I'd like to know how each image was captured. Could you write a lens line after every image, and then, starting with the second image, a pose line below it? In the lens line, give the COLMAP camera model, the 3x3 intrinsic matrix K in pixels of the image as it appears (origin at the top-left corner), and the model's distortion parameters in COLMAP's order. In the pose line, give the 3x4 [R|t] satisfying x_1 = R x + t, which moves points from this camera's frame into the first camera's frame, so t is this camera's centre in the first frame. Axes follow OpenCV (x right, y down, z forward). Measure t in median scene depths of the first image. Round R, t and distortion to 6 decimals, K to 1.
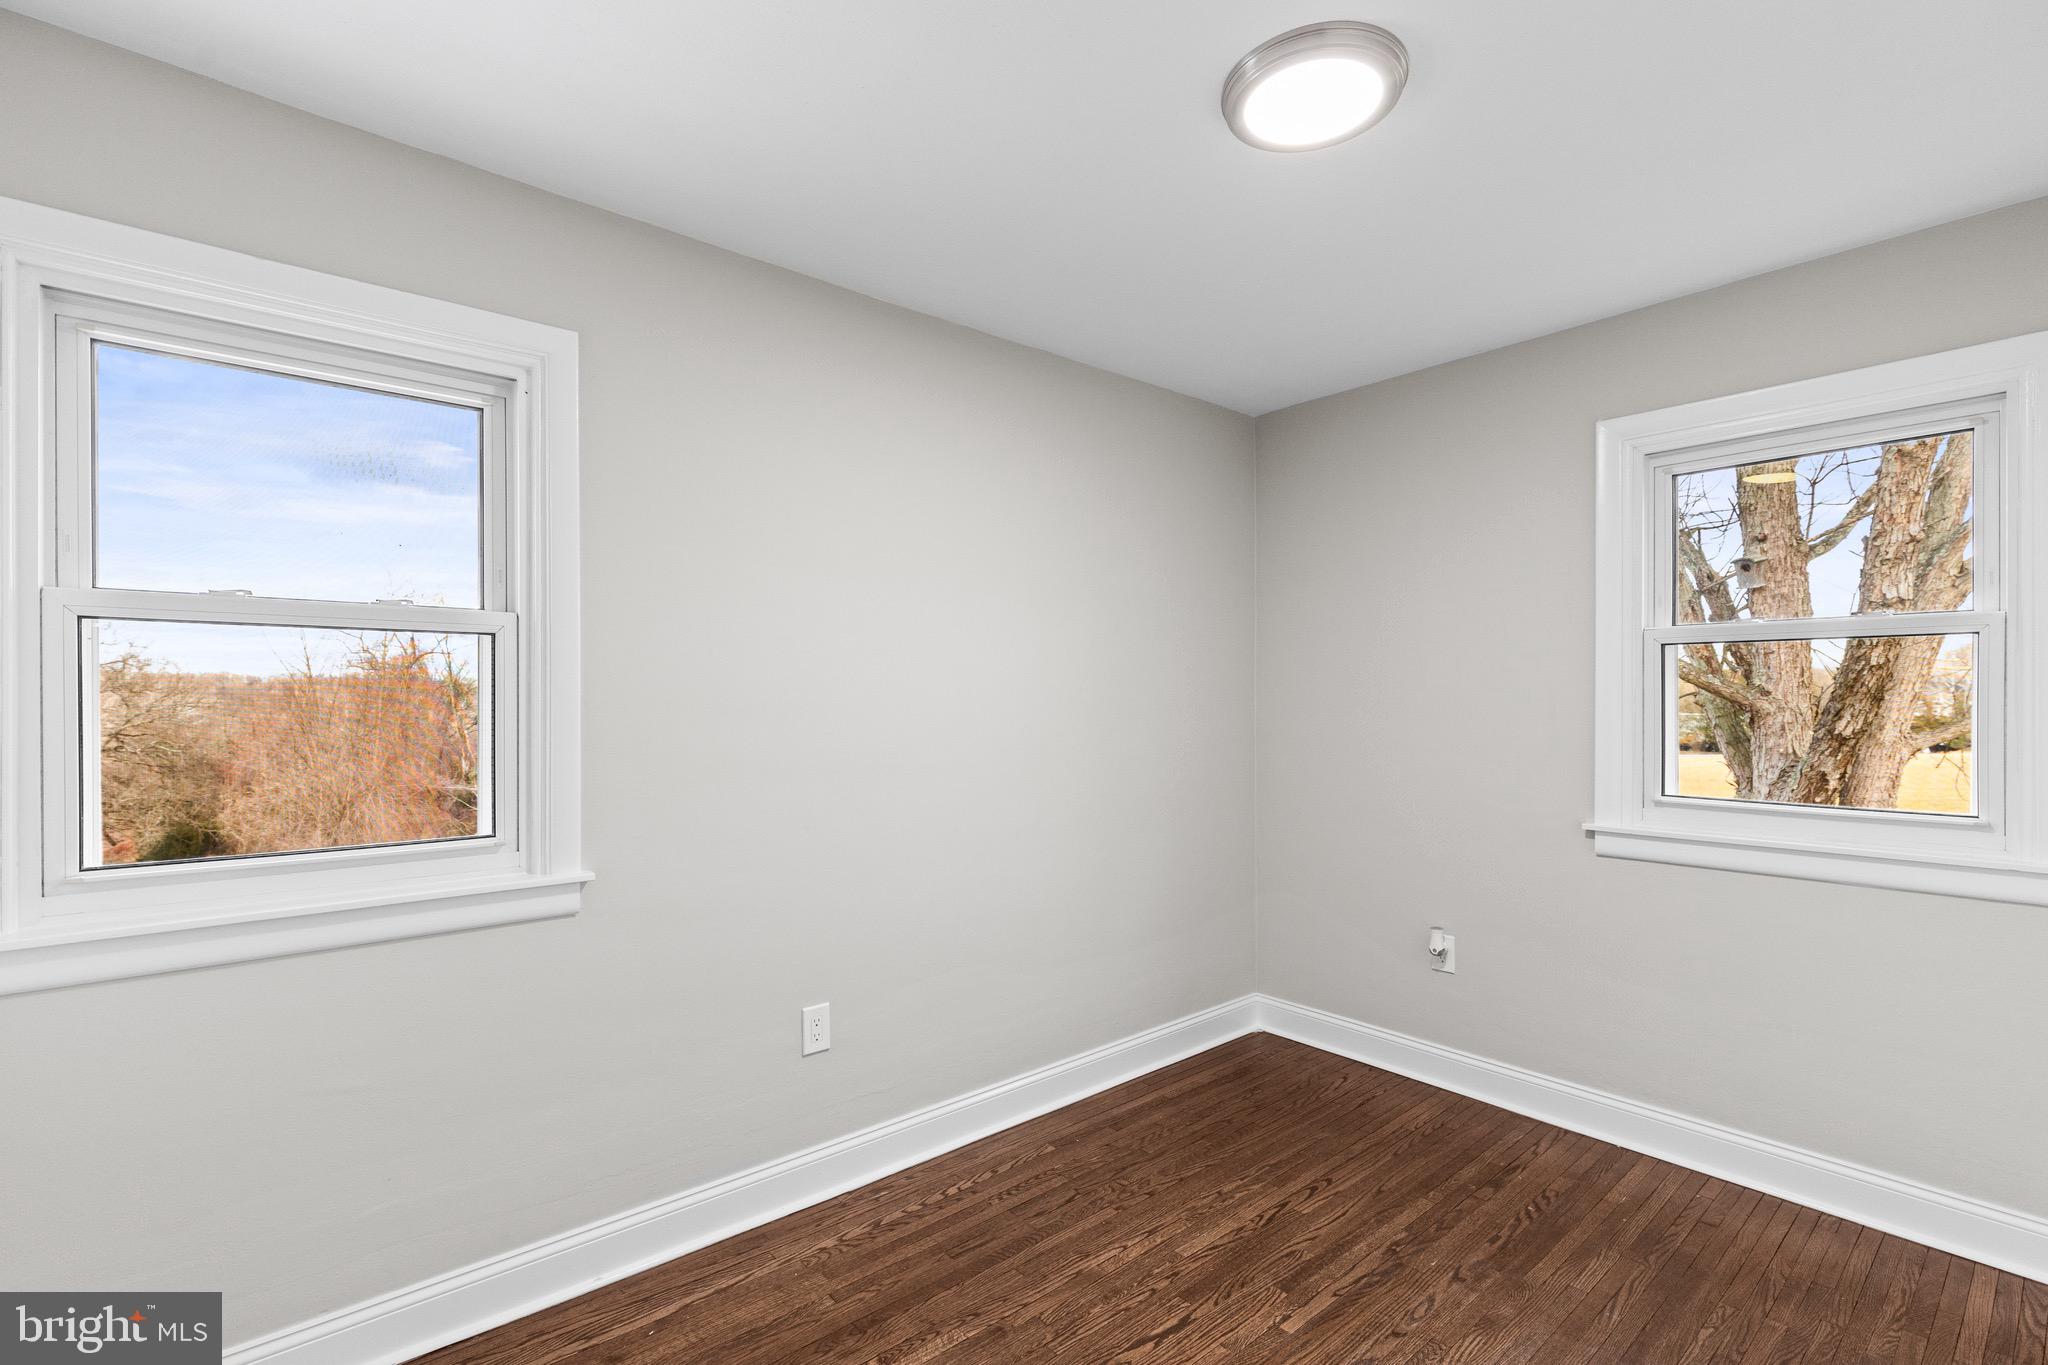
lens RADIAL K [[927.7, 0, 1009.9], [0, 927.7, 694.5], [0, 0, 1]] dist [0.003648, 0.000193]
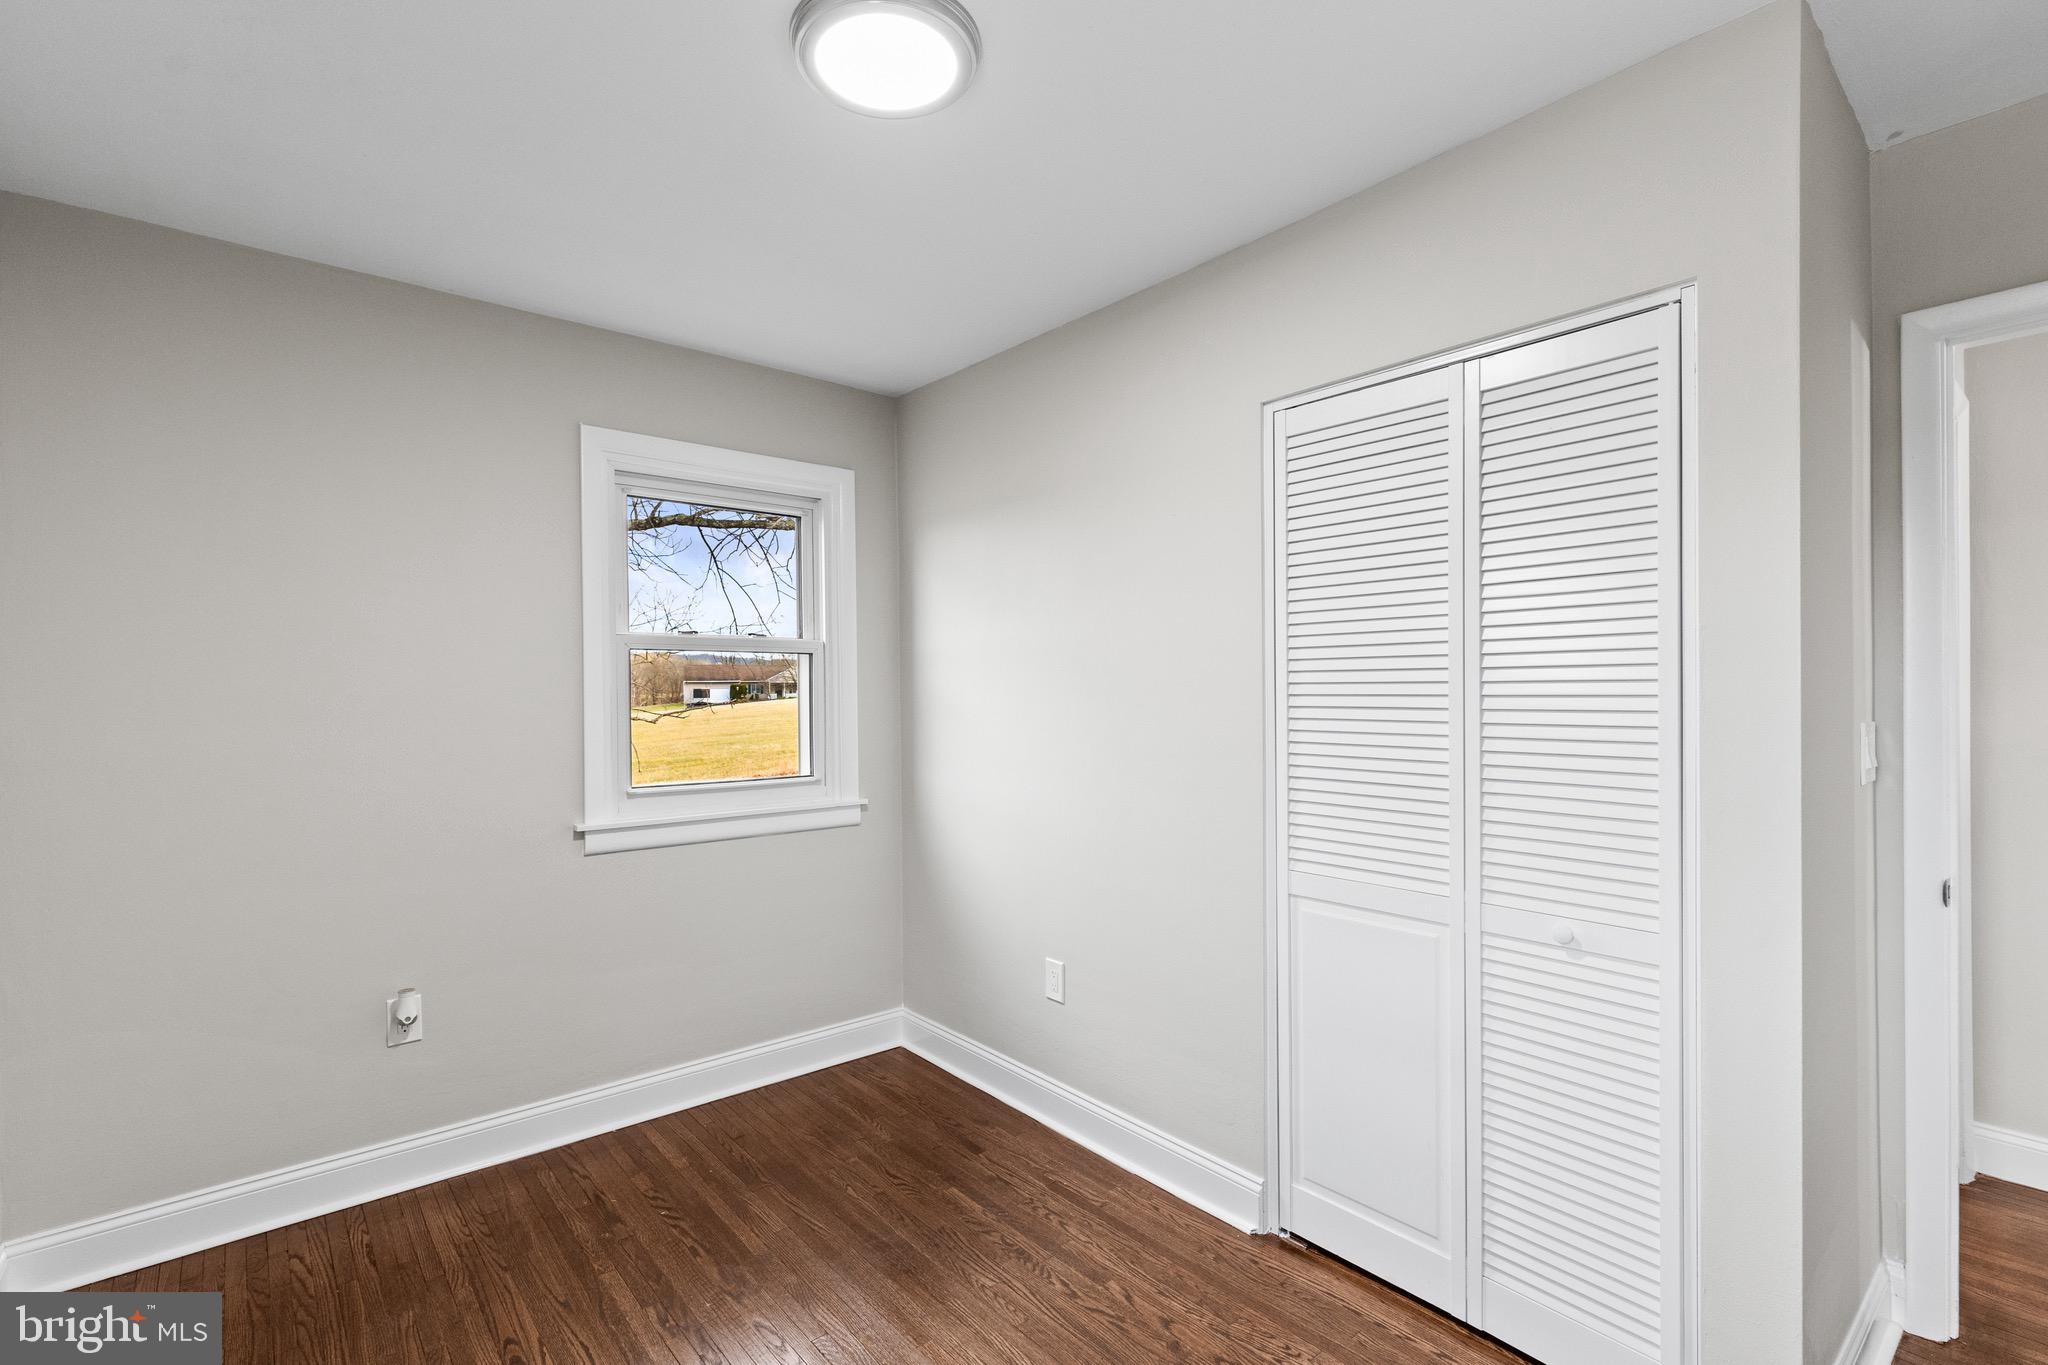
lens RADIAL K [[927.7, 0, 1009.9], [0, 927.7, 694.5], [0, 0, 1]] dist [0.003648, 0.000193]
pose [[0.013003, -0.000392, 0.999915, -0.403186], [0.005968, 0.999982, 0.000315, 0.001929], [-0.999898, 0.005963, 0.013005, 0.582724]]
